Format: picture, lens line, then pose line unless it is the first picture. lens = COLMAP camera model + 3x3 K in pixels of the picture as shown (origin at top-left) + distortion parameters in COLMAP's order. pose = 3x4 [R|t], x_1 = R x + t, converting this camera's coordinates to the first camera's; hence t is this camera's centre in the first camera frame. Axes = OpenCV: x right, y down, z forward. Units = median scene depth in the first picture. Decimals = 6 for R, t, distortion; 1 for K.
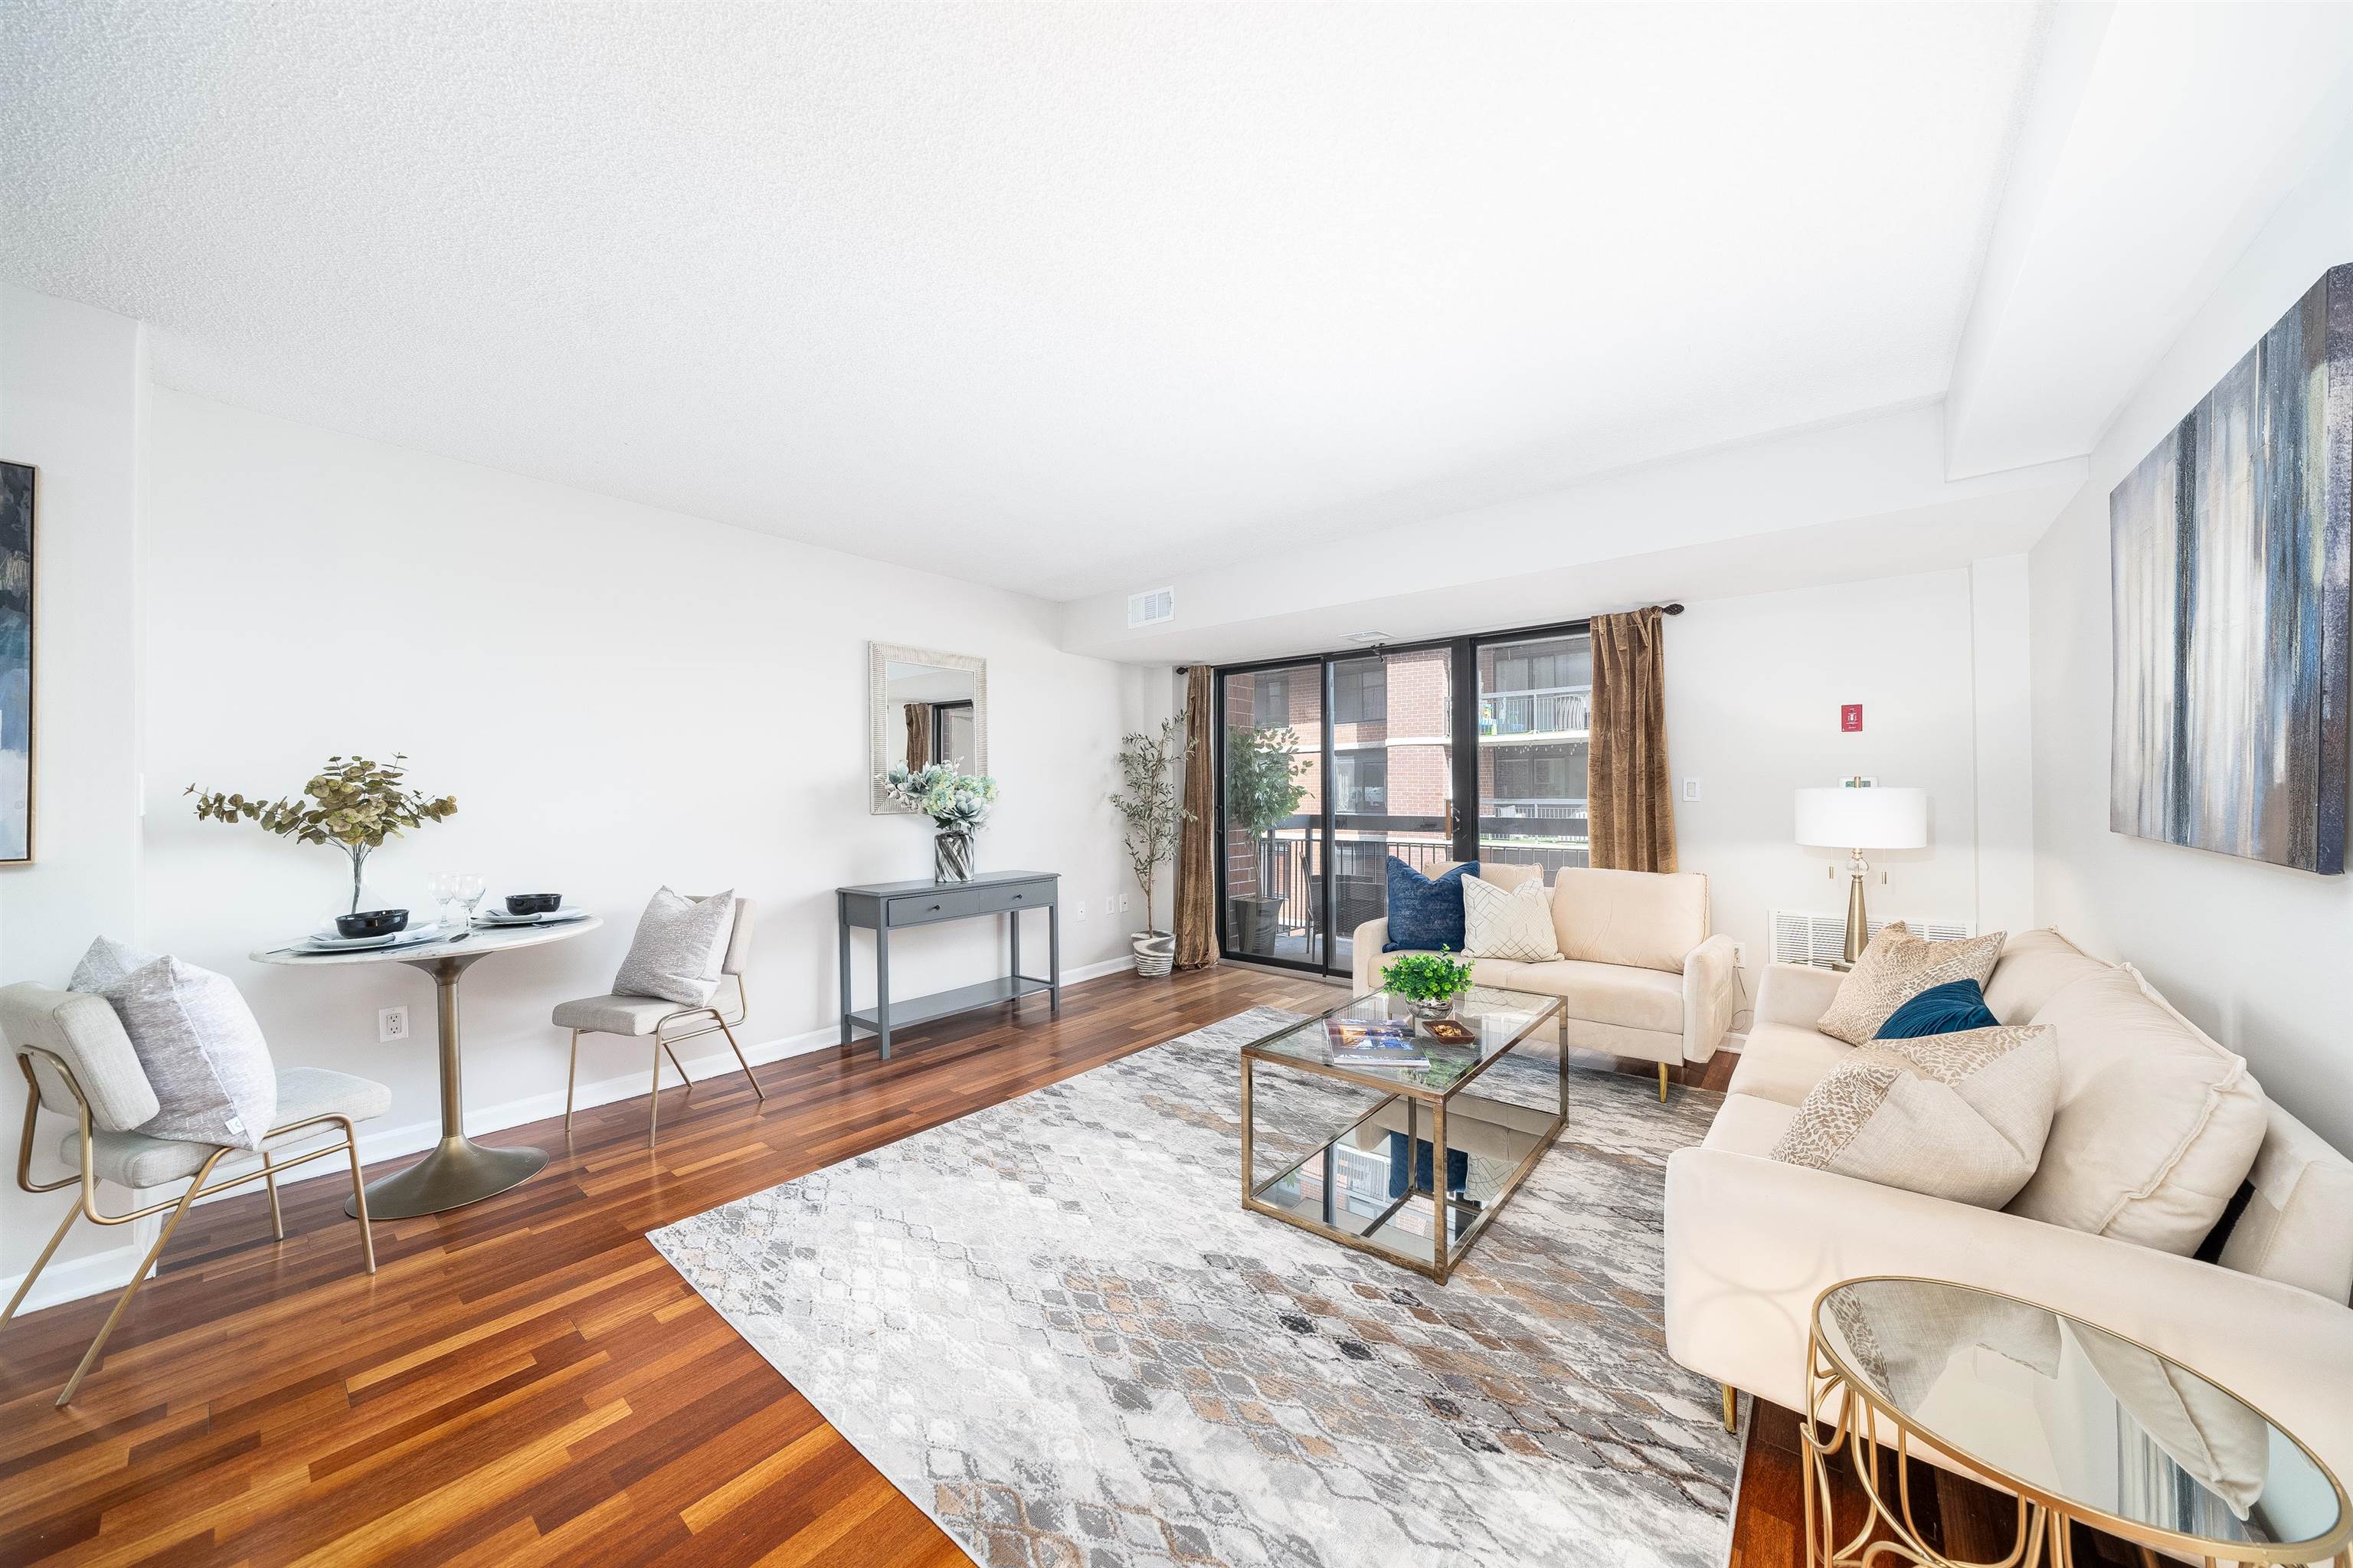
lens RADIAL K [[808.4, 0, 1190.0], [0, 808.4, 783.1], [0, 0, 1]] dist [-0.005859, -0.000105]
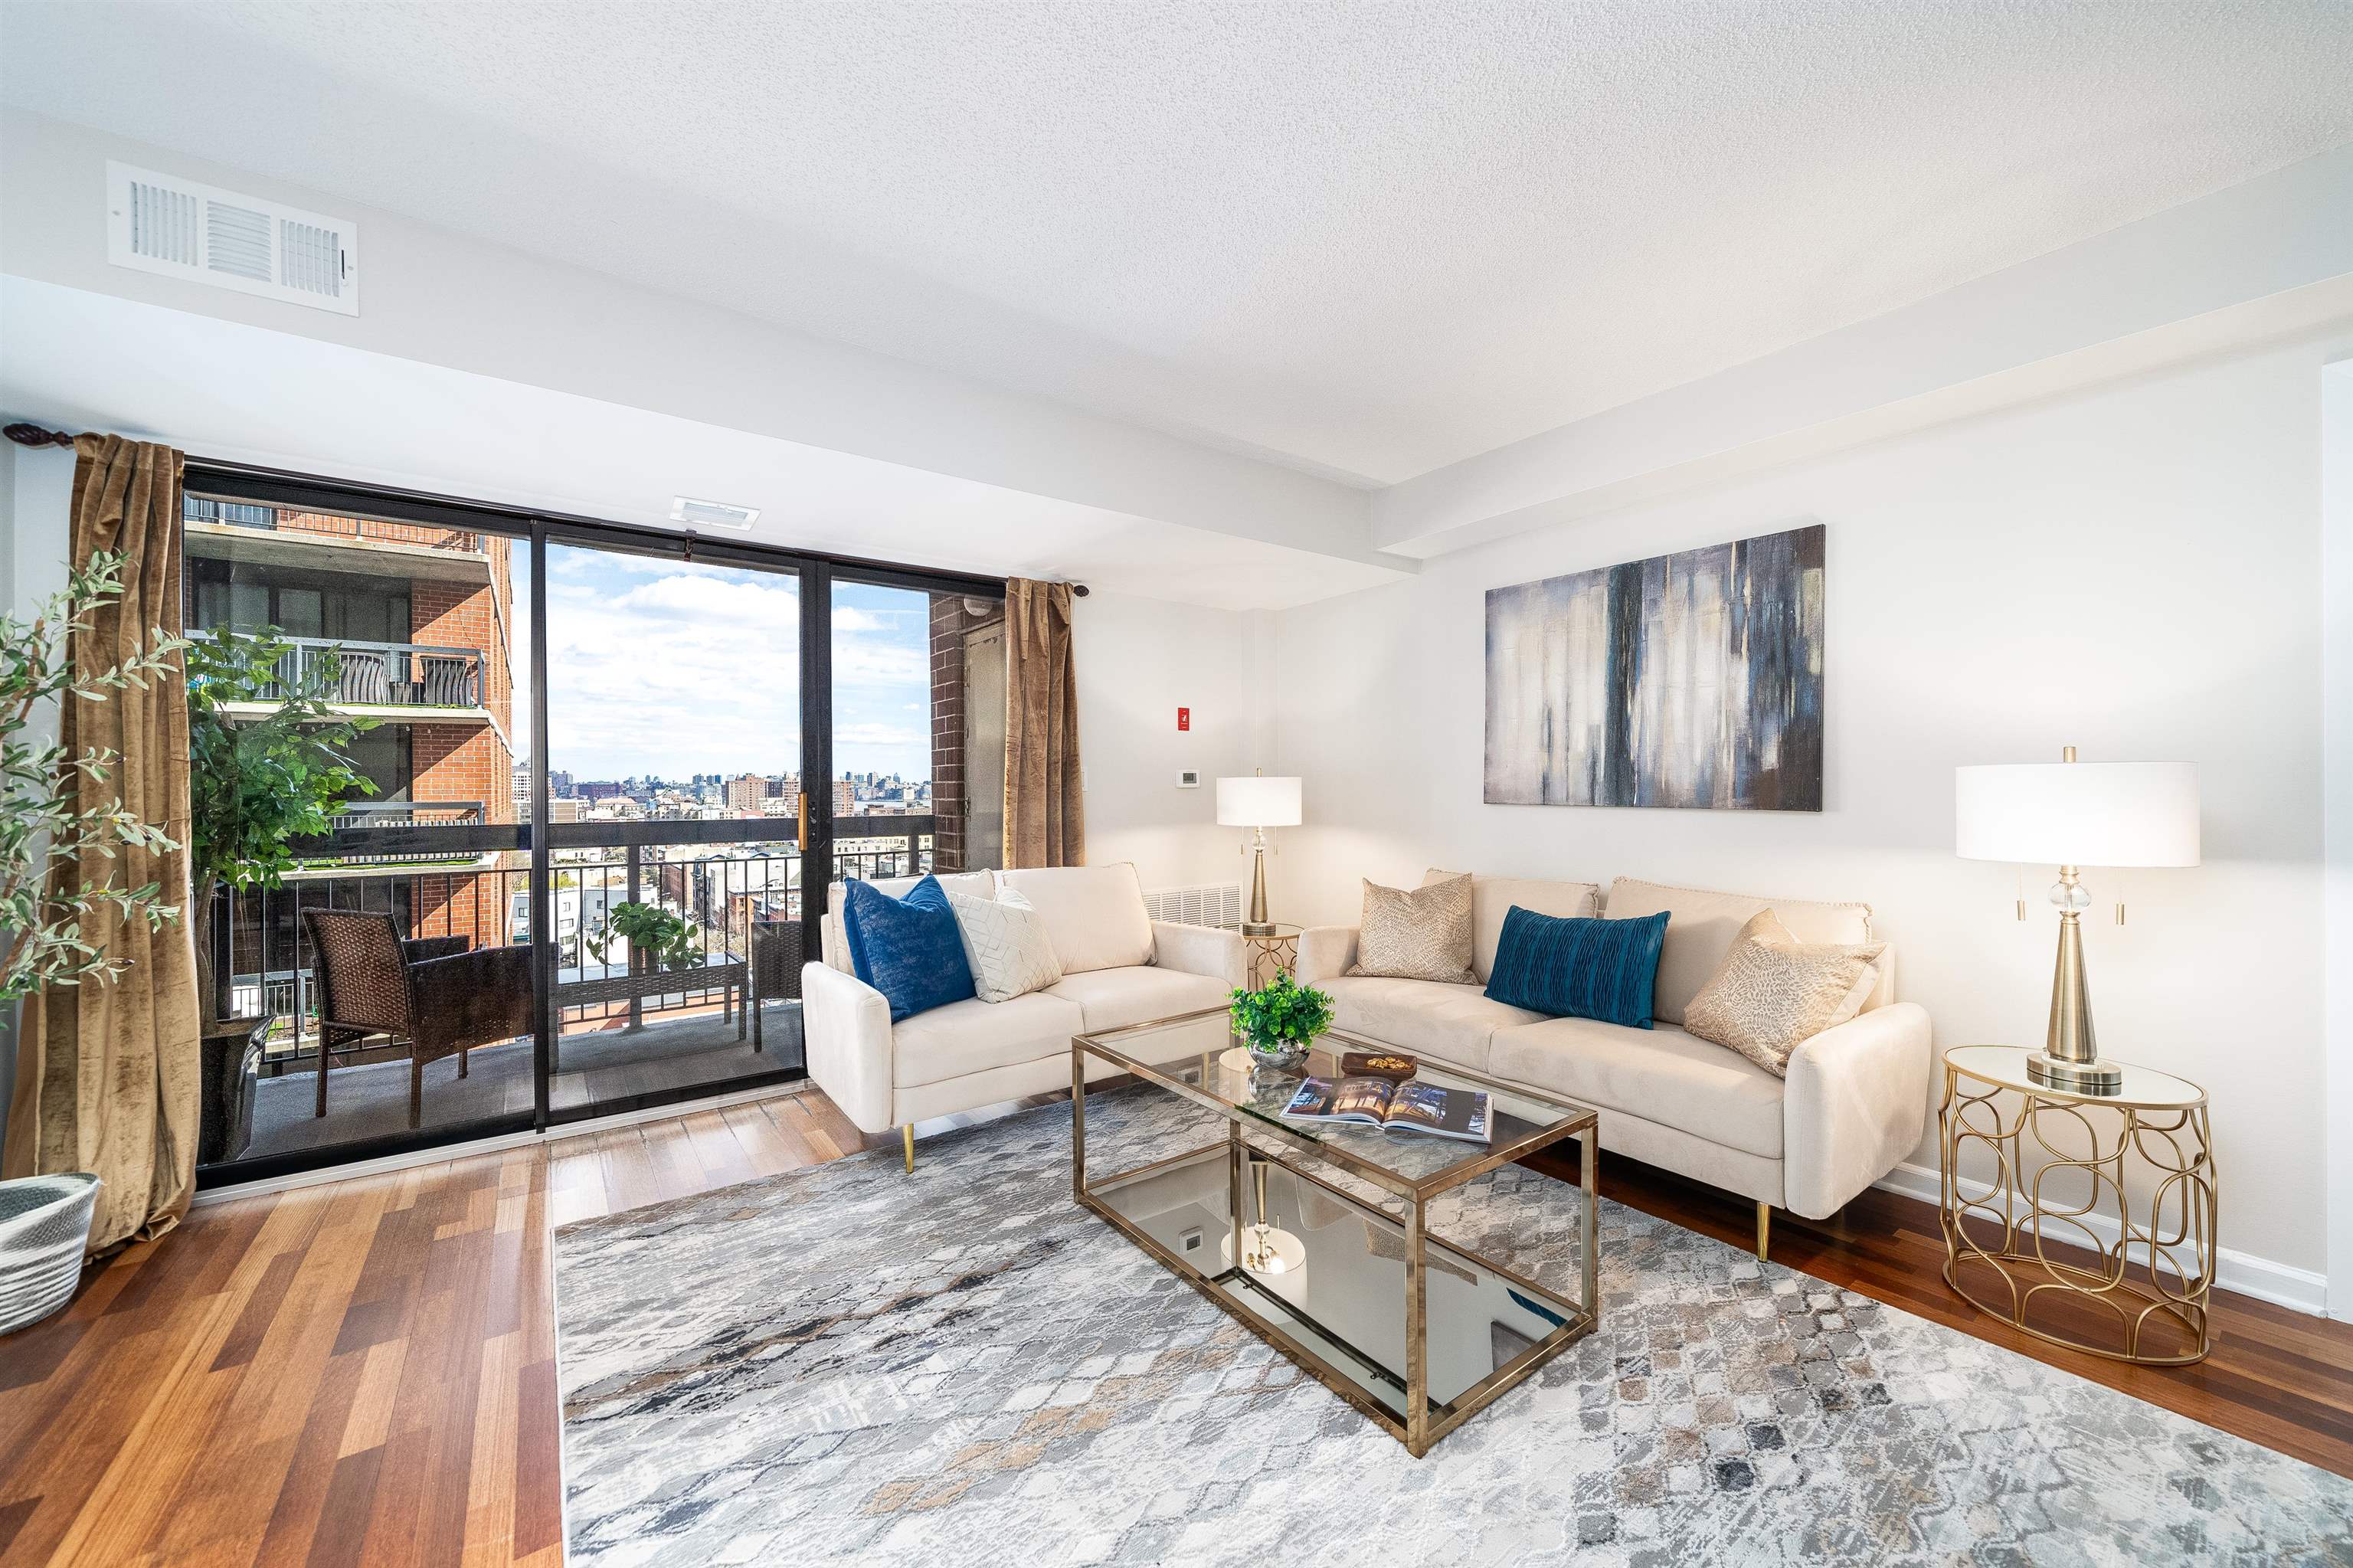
lens RADIAL K [[874.3, 0, 1182.0], [0, 874.3, 788.3], [0, 0, 1]] dist [-0.004614, 0.000757]
pose [[0.259246, 0.003491, 0.965805, -0.403640], [-0.006330, 0.999978, -0.001916, 0.022158], [-0.965791, -0.005617, 0.259263, 0.669984]]
